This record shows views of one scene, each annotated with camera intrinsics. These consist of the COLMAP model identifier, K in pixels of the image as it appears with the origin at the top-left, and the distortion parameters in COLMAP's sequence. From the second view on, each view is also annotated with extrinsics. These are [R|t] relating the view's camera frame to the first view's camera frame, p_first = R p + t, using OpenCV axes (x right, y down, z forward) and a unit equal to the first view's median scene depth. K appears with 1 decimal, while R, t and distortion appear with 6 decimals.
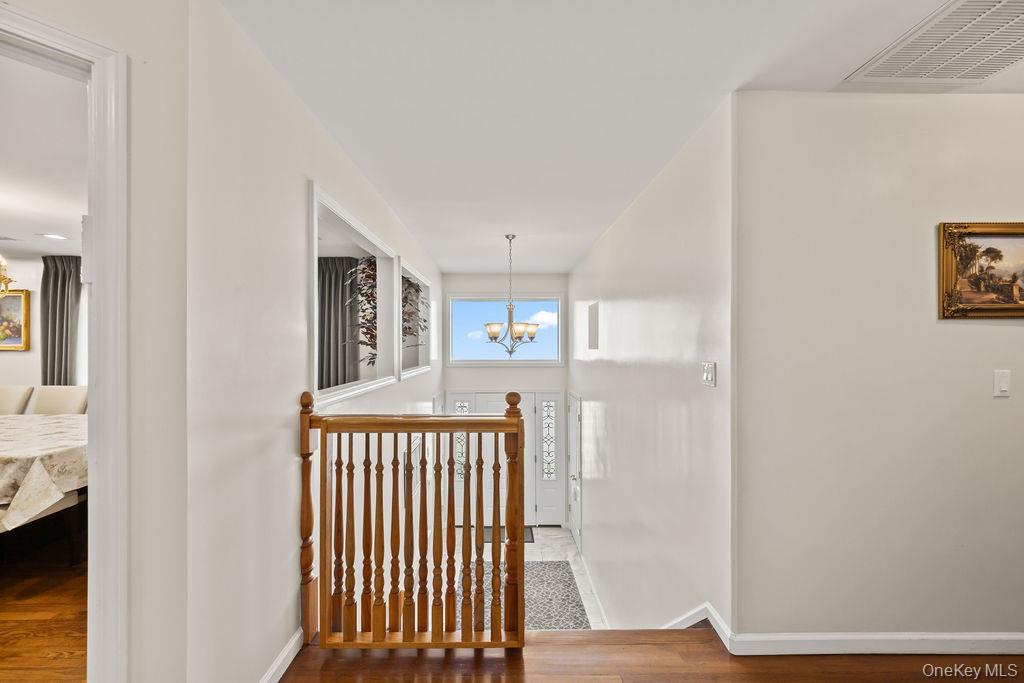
lens RADIAL K [[384.1, 0, 497.4], [0, 384.1, 341.3], [0, 0, 1]] dist [-0.000370, -0.000703]
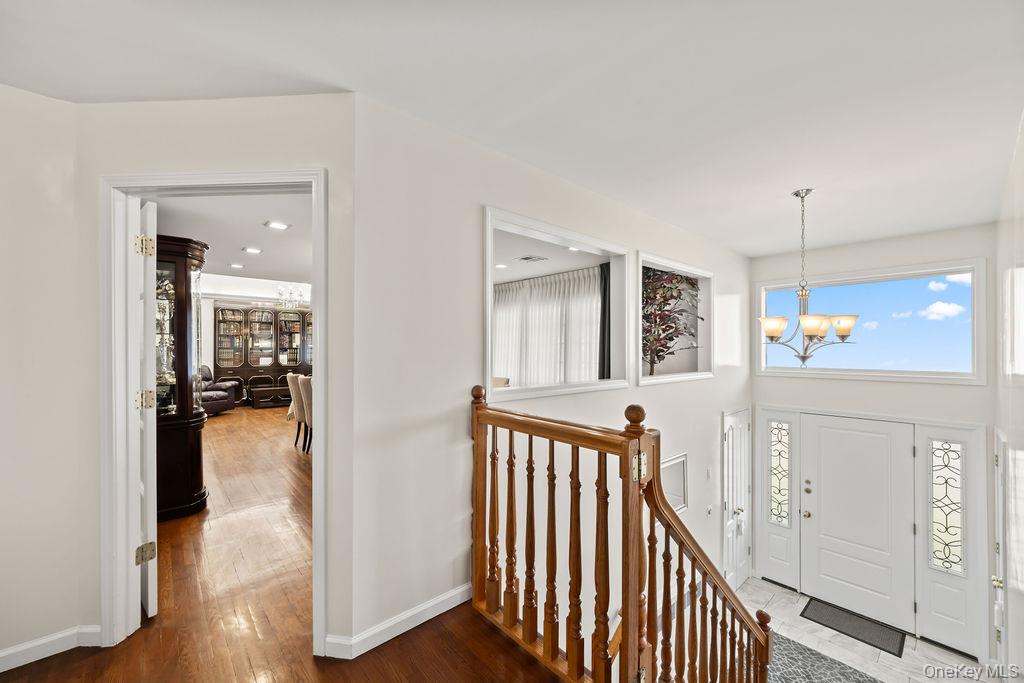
lens RADIAL K [[389.5, 0, 499.0], [0, 389.5, 343.9], [0, 0, 1]] dist [-0.011507, 0.000167]
pose [[0.654982, -0.003835, -0.755635, 0.203698], [0.003205, 0.999992, -0.002297, 0.003319], [0.755638, -0.000917, 0.654989, 0.121269]]
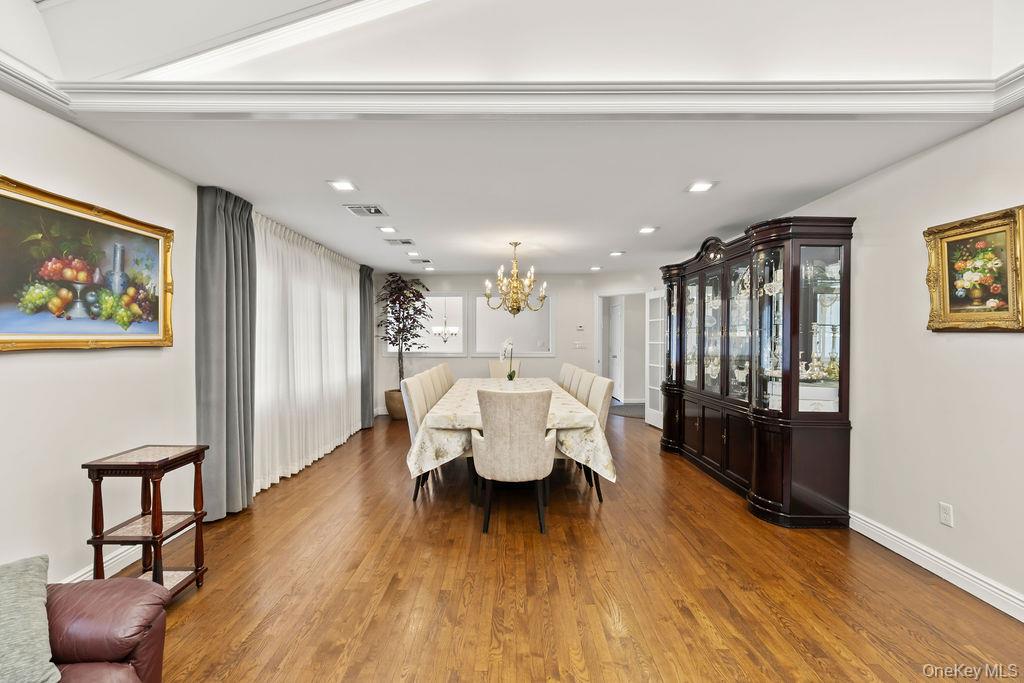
lens RADIAL K [[438.7, 0, 508.8], [0, 438.7, 338.9], [0, 0, 1]] dist [0.000148, -0.000282]
pose [[-0.004512, -0.000173, 0.999990, -3.051260], [-0.007325, 0.999973, 0.000140, 0.016295], [-0.999963, -0.007324, -0.004513, 0.892472]]
